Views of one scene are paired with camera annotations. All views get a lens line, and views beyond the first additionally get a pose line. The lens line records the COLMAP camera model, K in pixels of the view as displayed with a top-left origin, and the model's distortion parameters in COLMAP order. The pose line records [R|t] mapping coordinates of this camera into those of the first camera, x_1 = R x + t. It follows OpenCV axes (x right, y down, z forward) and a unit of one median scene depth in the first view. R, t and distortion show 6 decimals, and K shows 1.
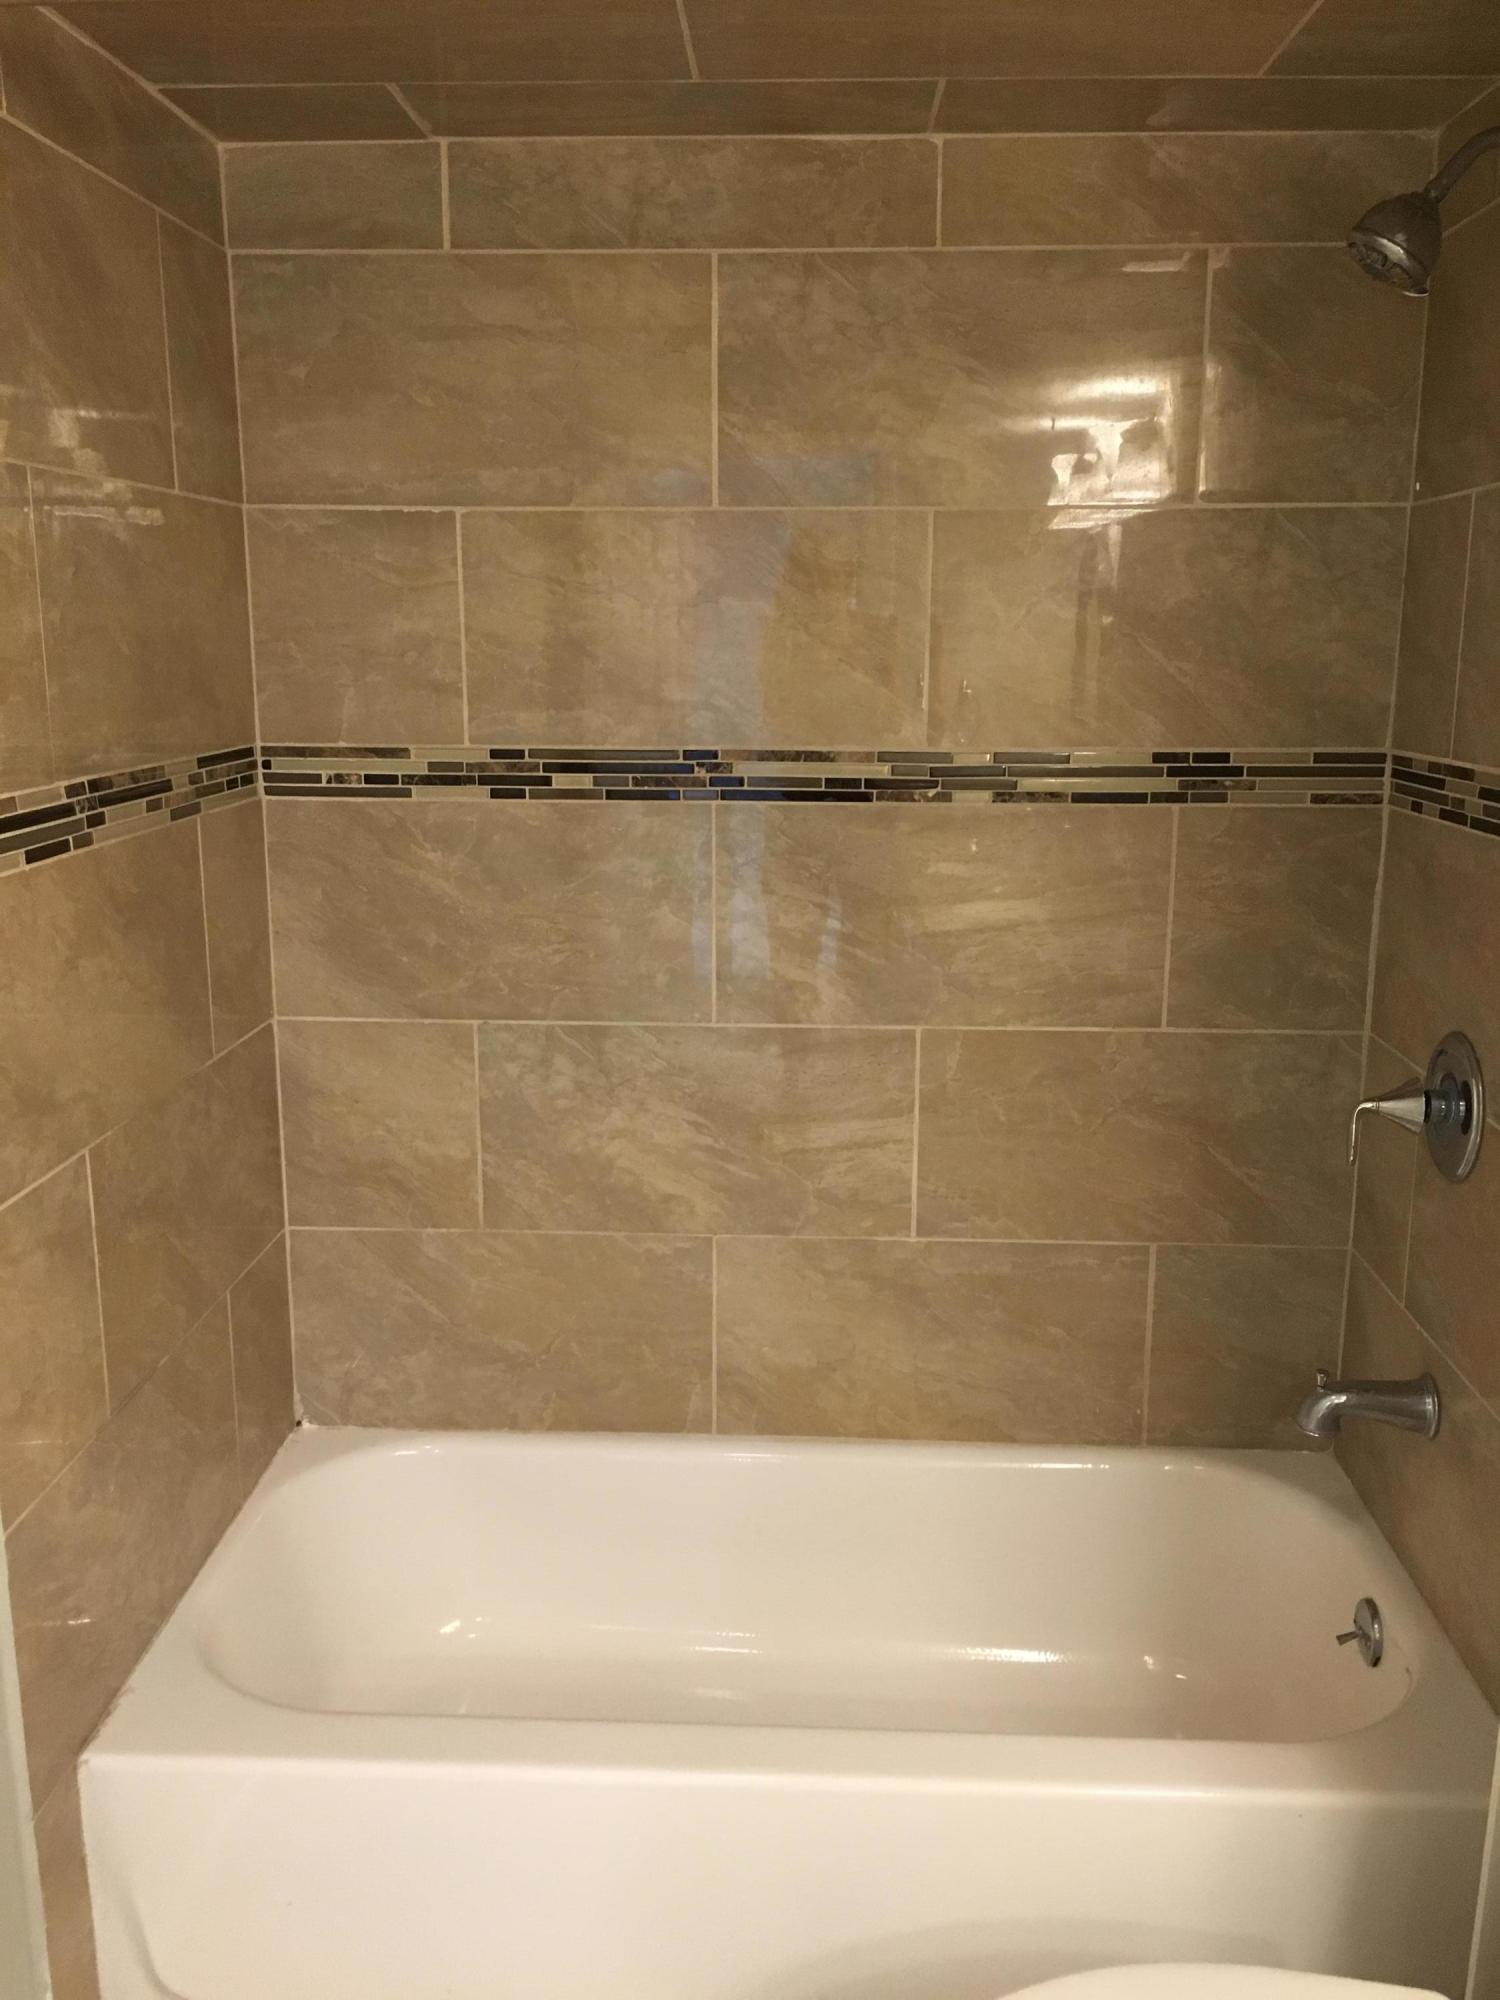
lens RADIAL K [[1703.5, 0, 750.0], [0, 1703.5, 1000.0], [0, 0, 1]] dist [0.058452, -0.011031]
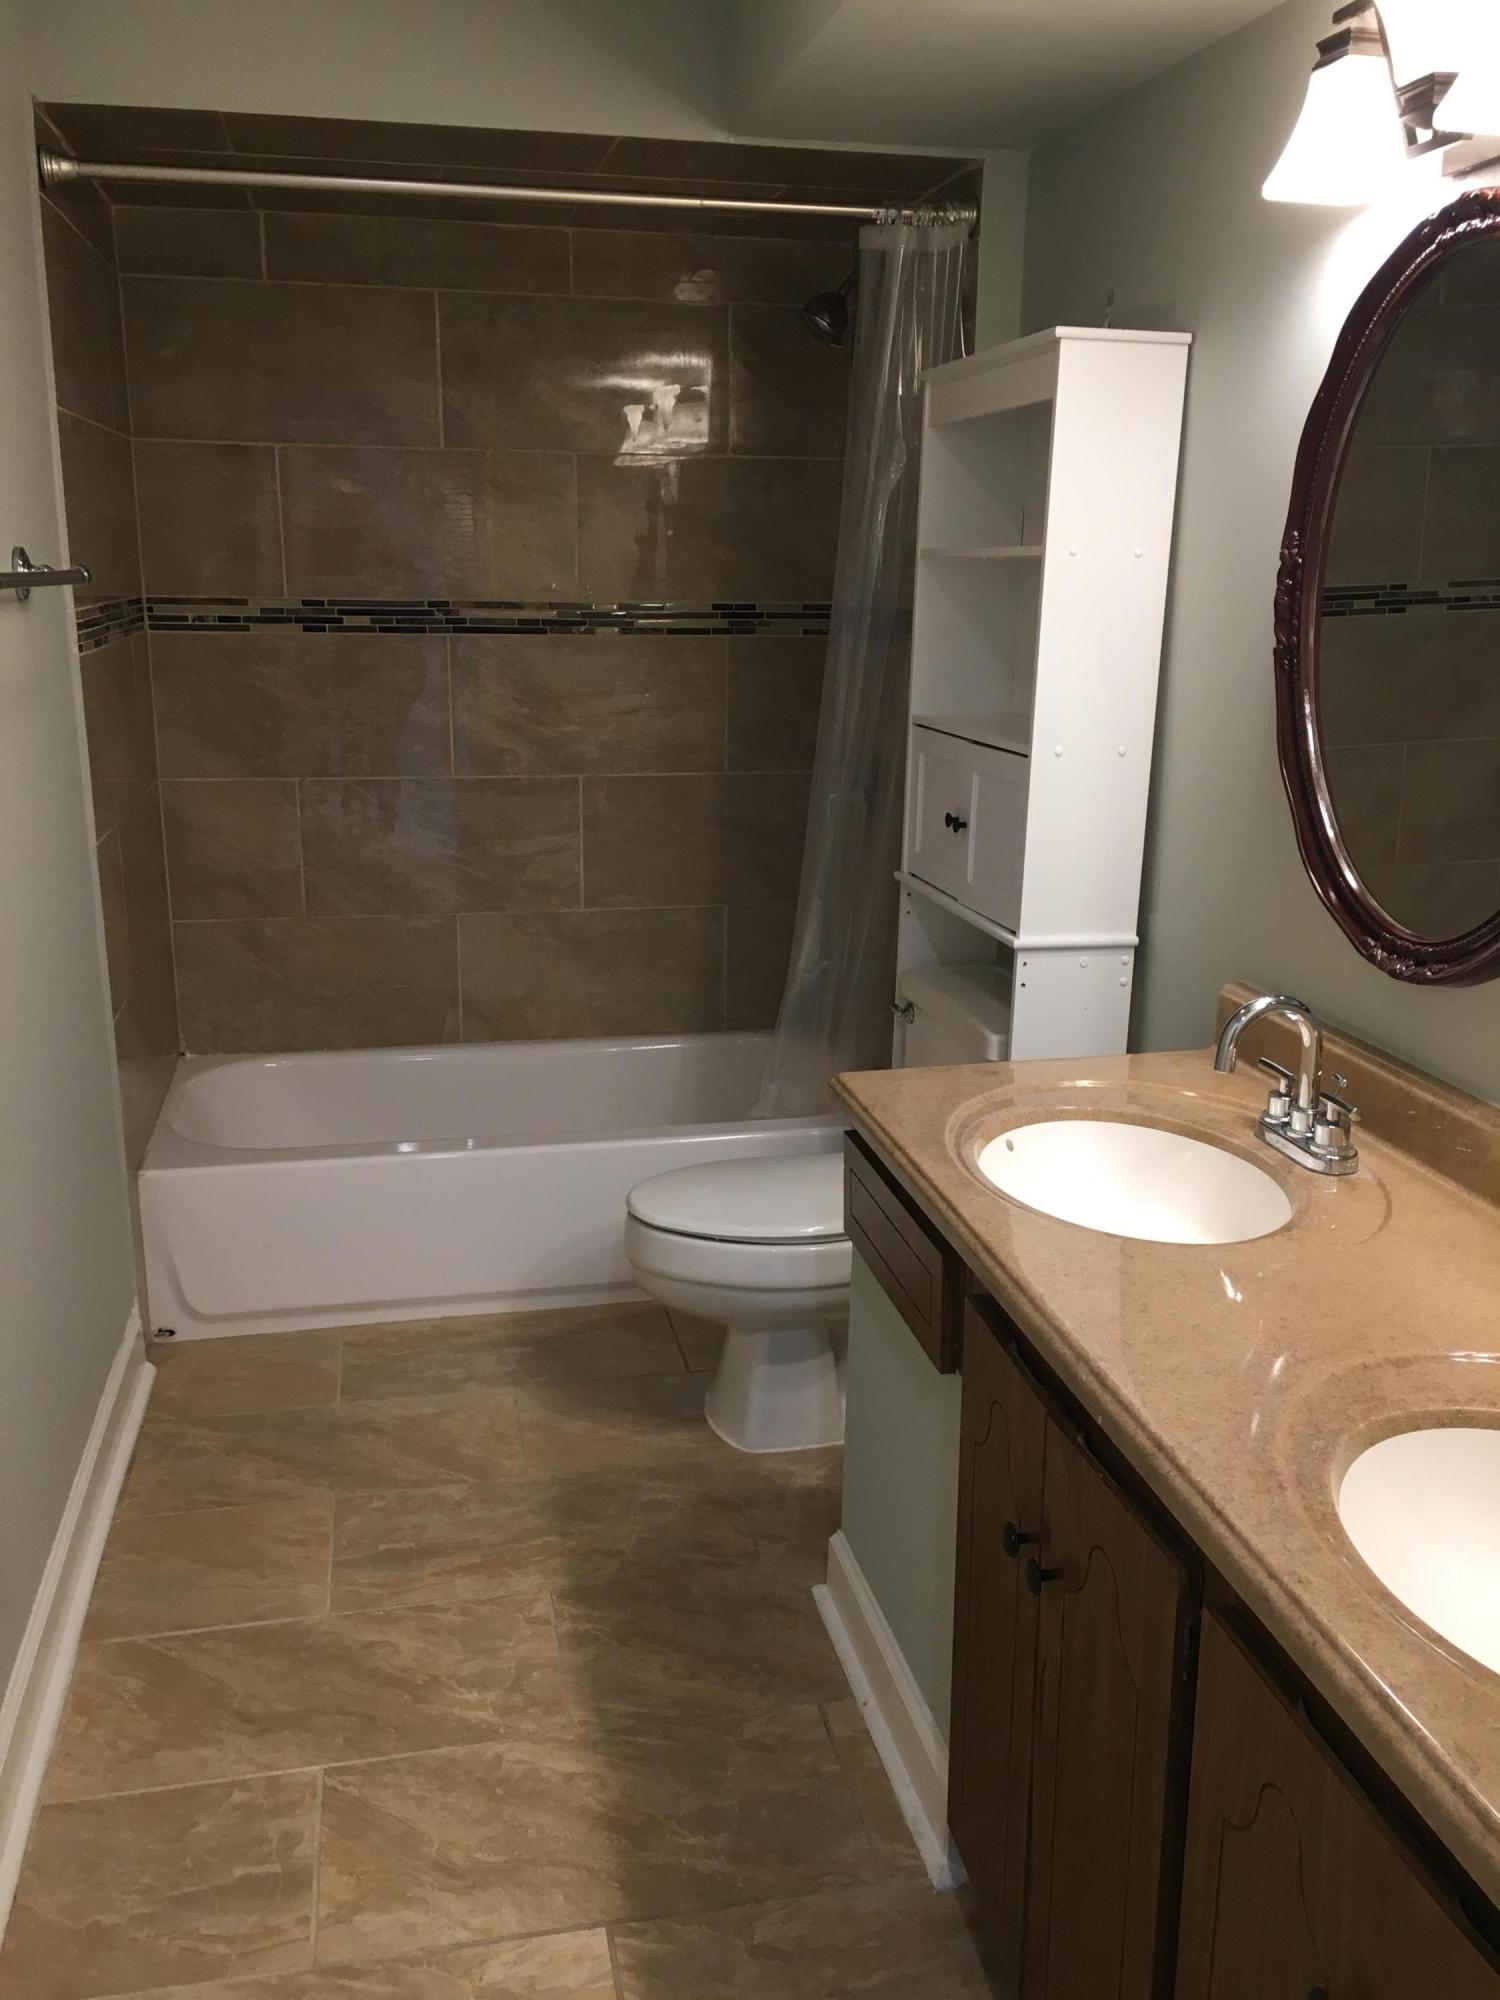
lens RADIAL K [[1703.5, 0, 750.0], [0, 1703.5, 1000.0], [0, 0, 1]] dist [0.058452, -0.011031]
pose [[0.966885, -0.056047, 0.248984, -0.166010], [0.046255, 0.997915, 0.045010, 0.167392], [-0.250987, -0.032003, 0.967461, -0.637650]]
